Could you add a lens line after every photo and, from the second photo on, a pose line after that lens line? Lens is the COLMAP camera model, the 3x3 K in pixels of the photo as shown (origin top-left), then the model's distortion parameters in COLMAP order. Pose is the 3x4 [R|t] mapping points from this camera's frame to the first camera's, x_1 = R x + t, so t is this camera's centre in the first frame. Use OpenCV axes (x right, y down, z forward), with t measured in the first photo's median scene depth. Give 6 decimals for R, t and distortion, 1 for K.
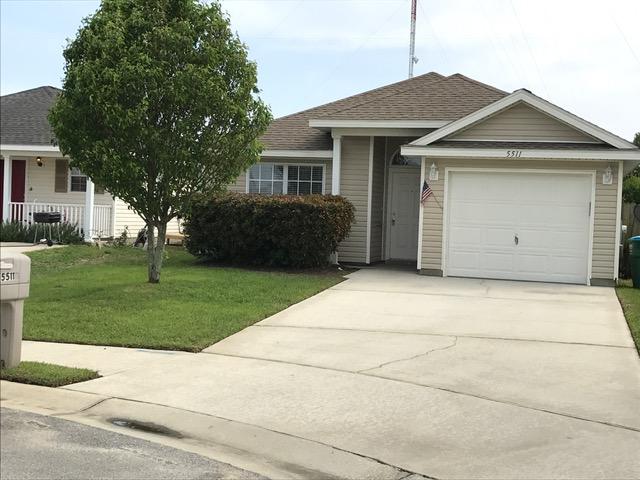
lens RADIAL K [[1041.8, 0, 319.9], [0, 1041.8, 235.3], [0, 0, 1]] dist [0.245428, 0.000000]
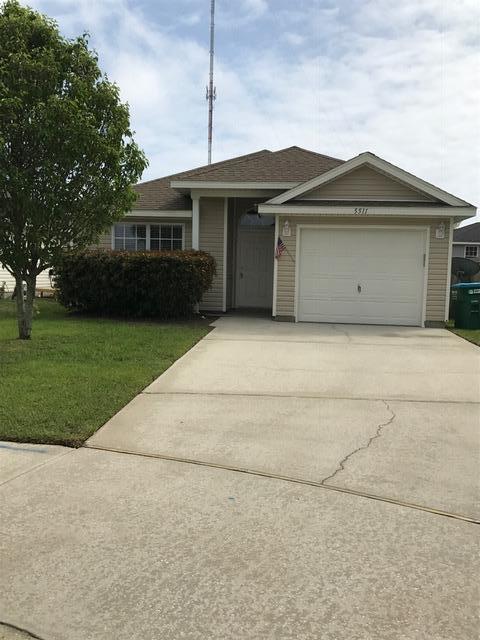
lens RADIAL K [[596.5, 0, 241.0], [0, 596.5, 324.5], [0, 0, 1]] dist [0.047463, 0.000000]
pose [[0.985466, -0.026116, 0.167850, -0.050124], [0.015477, 0.997805, 0.064381, -0.000414], [-0.169163, -0.060848, 0.983708, 0.390645]]
